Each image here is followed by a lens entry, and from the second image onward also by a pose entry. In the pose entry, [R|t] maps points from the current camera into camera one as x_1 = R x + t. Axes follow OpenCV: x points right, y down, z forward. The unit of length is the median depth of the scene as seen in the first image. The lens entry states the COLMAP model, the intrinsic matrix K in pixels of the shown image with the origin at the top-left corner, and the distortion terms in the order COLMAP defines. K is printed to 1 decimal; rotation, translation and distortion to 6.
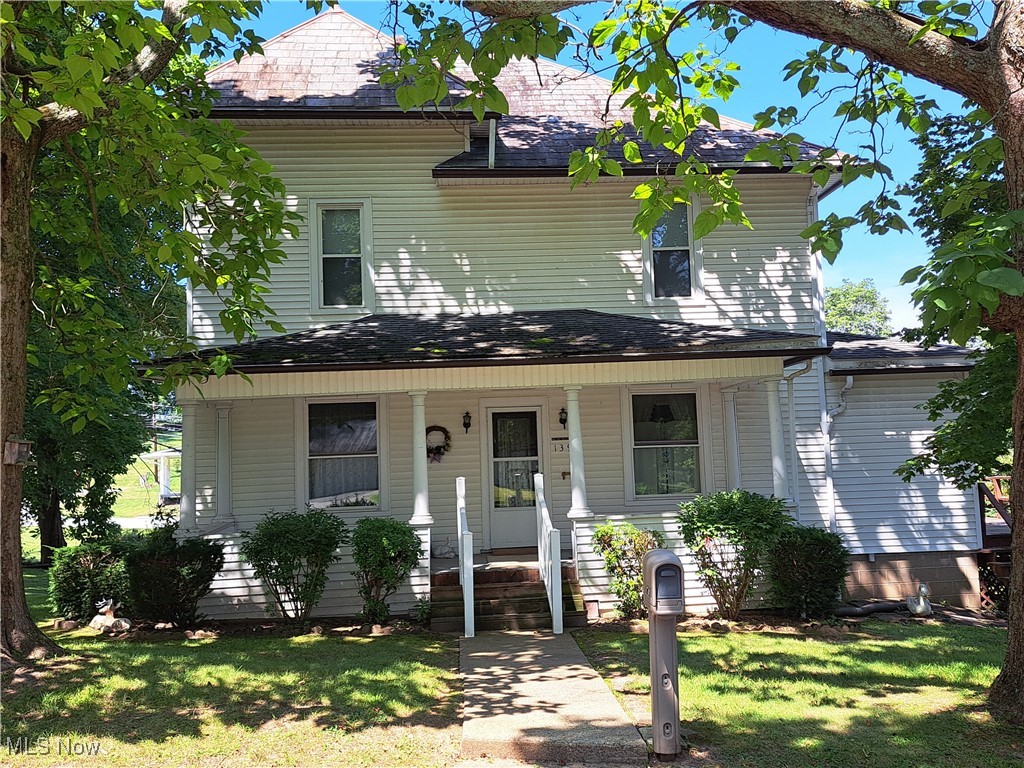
lens RADIAL K [[1028.5, 0, 510.9], [0, 1028.5, 402.7], [0, 0, 1]] dist [0.060443, -0.011378]
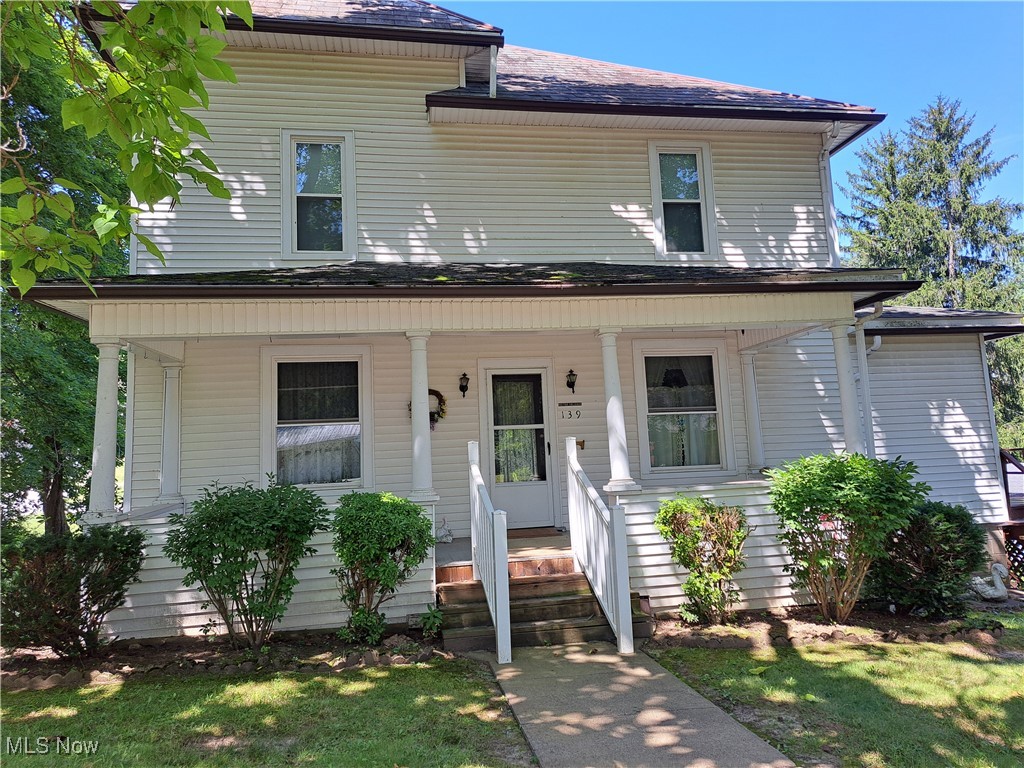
lens RADIAL K [[744.1, 0, 512.0], [0, 744.1, 384.0], [0, 0, 1]] dist [0.045035, -0.001069]
pose [[0.995319, 0.002823, 0.096608, -0.084116], [0.001460, 0.999020, -0.044233, 0.061480], [-0.096638, 0.044167, 0.994339, 0.487225]]
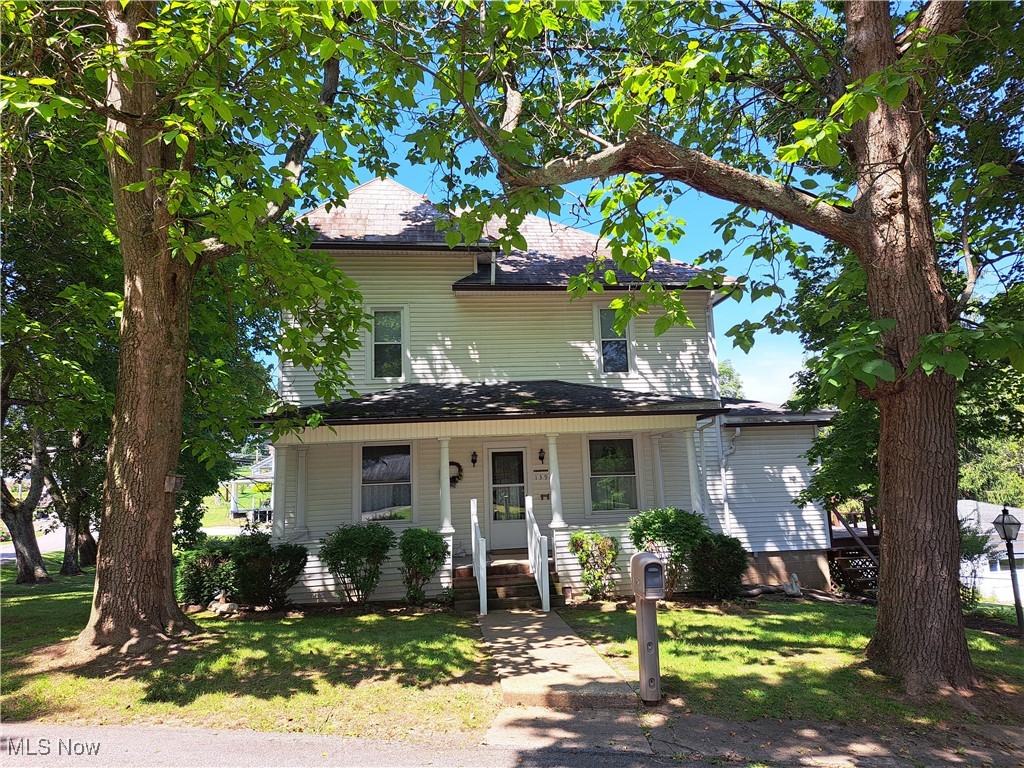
lens RADIAL K [[716.6, 0, 512.0], [0, 716.6, 384.0], [0, 0, 1]] dist [0.059881, -0.001311]
pose [[0.999054, 0.004721, 0.043230, -0.045513], [-0.001129, 0.996571, -0.082732, -0.003714], [-0.043472, 0.082605, 0.995634, -0.000214]]
